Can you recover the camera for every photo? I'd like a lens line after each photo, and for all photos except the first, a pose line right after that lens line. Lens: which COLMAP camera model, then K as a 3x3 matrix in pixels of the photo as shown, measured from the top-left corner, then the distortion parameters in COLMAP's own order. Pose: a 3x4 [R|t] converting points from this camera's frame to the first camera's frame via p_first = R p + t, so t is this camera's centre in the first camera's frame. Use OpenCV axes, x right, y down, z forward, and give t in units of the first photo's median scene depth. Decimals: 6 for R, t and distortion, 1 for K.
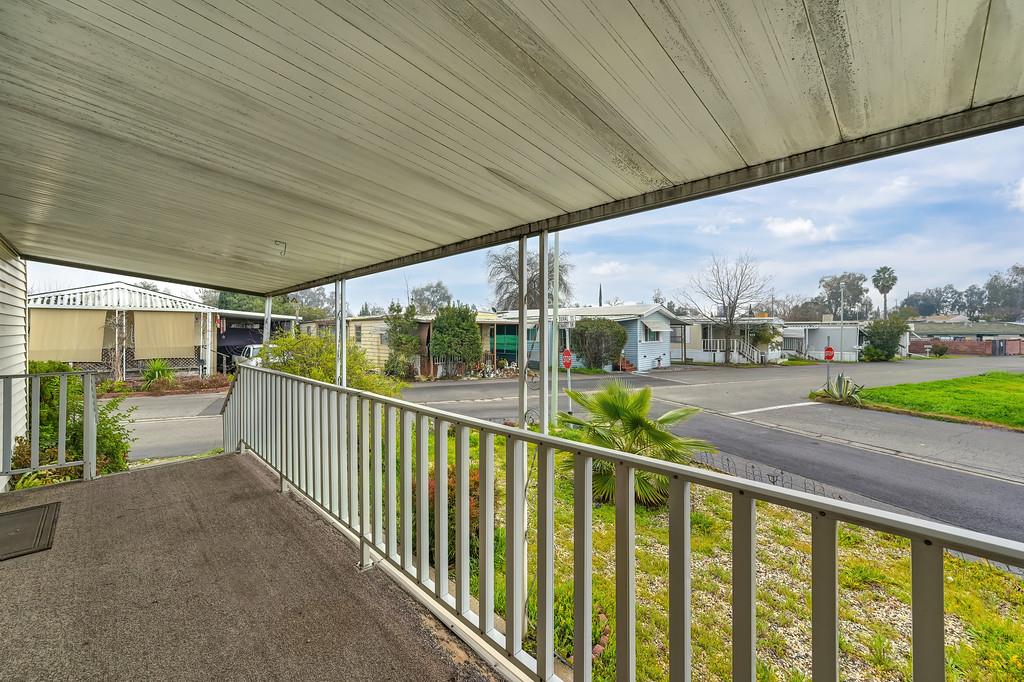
lens RADIAL K [[408.3, 0, 515.3], [0, 408.3, 335.4], [0, 0, 1]] dist [0.000141, 0.000055]
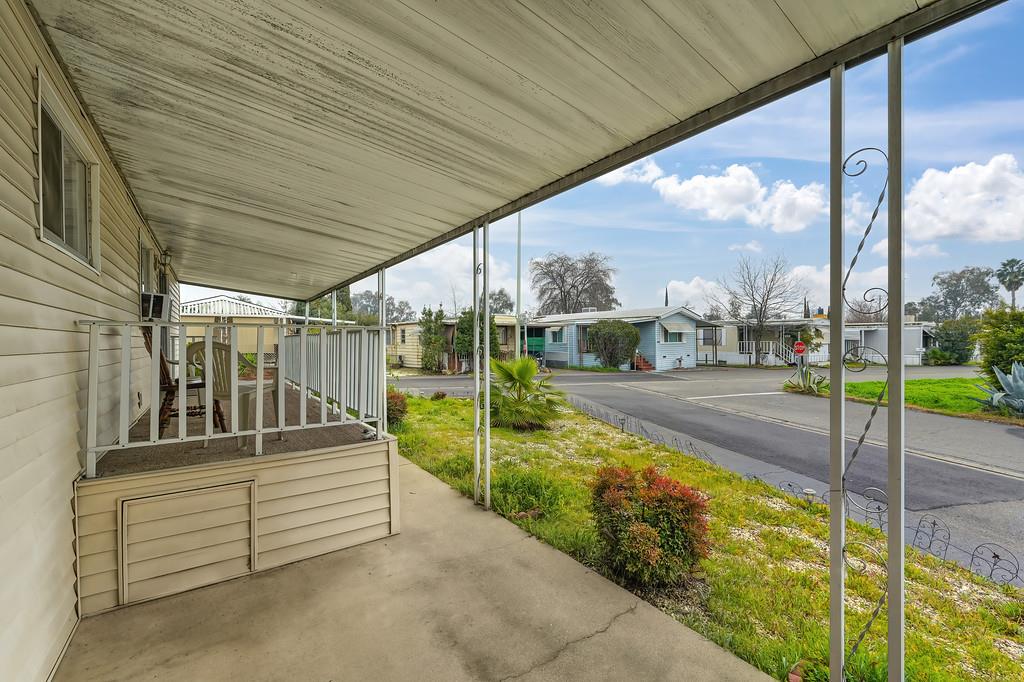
lens RADIAL K [[423.0, 0, 512.0], [0, 423.0, 341.0], [0, 0, 1]] dist [-0.001425, -0.000020]
pose [[0.985825, -0.003107, -0.167751, 0.115692], [0.002060, 0.999977, -0.006414, 0.017505], [0.167767, 0.005978, 0.985809, -0.121809]]
